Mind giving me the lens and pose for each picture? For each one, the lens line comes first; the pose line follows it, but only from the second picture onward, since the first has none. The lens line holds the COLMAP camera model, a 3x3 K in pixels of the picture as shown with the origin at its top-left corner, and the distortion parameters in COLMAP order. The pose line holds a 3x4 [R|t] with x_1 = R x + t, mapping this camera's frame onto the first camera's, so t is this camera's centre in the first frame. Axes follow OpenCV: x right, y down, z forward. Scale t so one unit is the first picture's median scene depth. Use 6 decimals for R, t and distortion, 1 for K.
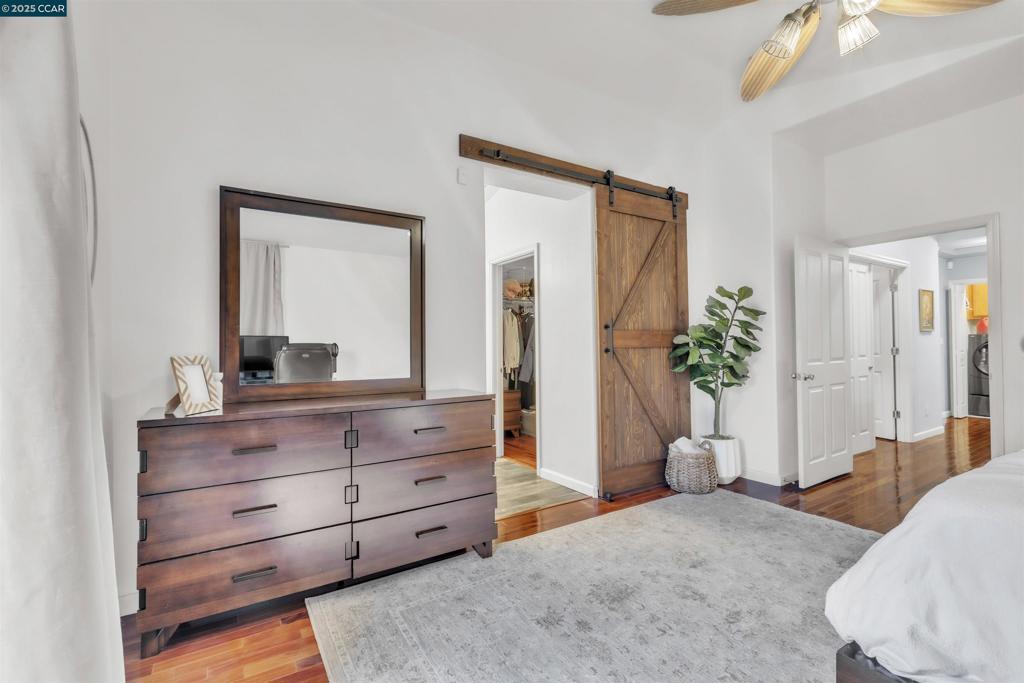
lens RADIAL K [[458.6, 0, 508.4], [0, 458.6, 339.0], [0, 0, 1]] dist [-0.001307, -0.000543]
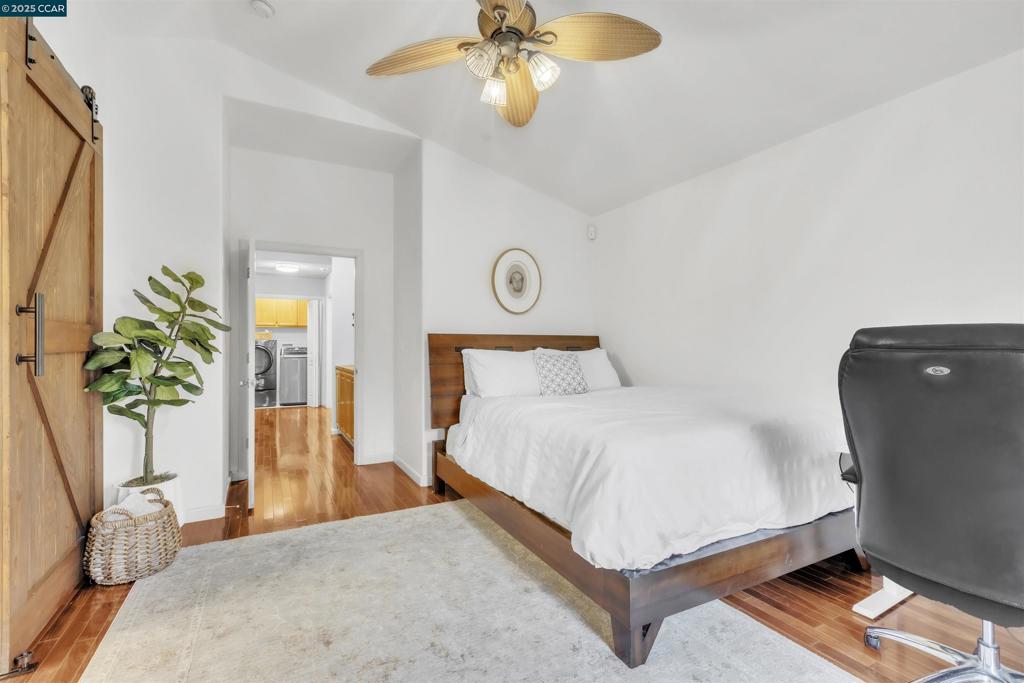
lens RADIAL K [[458.6, 0, 507.8], [0, 458.6, 342.6], [0, 0, 1]] dist [-0.001307, -0.000543]
pose [[0.079436, 0.011156, 0.996778, -0.231221], [-0.003773, 0.999934, -0.010891, 0.011549], [-0.996833, -0.002896, 0.079473, 0.470793]]
